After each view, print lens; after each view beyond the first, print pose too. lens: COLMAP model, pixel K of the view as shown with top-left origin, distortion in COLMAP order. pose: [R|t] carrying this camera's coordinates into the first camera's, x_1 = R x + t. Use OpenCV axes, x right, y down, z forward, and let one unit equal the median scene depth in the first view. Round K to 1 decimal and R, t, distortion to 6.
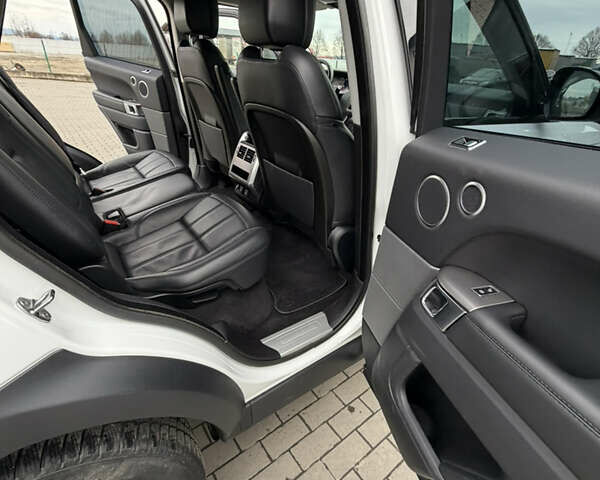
lens RADIAL K [[324.6, 0, 300.0], [0, 324.6, 240.0], [0, 0, 1]] dist [0.006013, -0.002477]
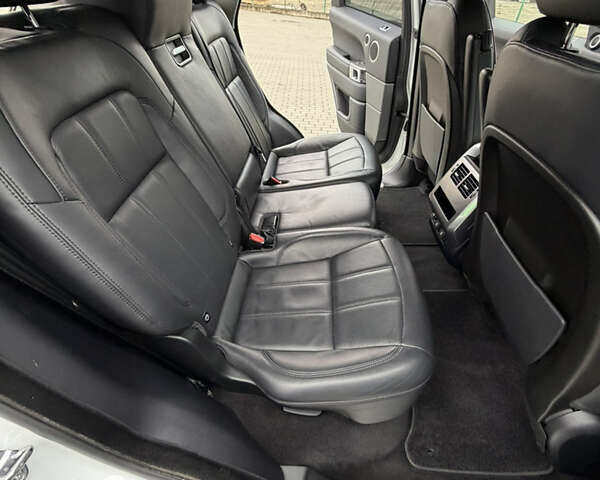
lens RADIAL K [[324.6, 0, 300.0], [0, 324.6, 240.0], [0, 0, 1]] dist [0.006013, -0.002477]
pose [[0.782949, 0.367566, -0.501883, -0.046160], [-0.295692, 0.929700, 0.219602, -0.175159], [0.547318, -0.023534, 0.836594, 0.236292]]
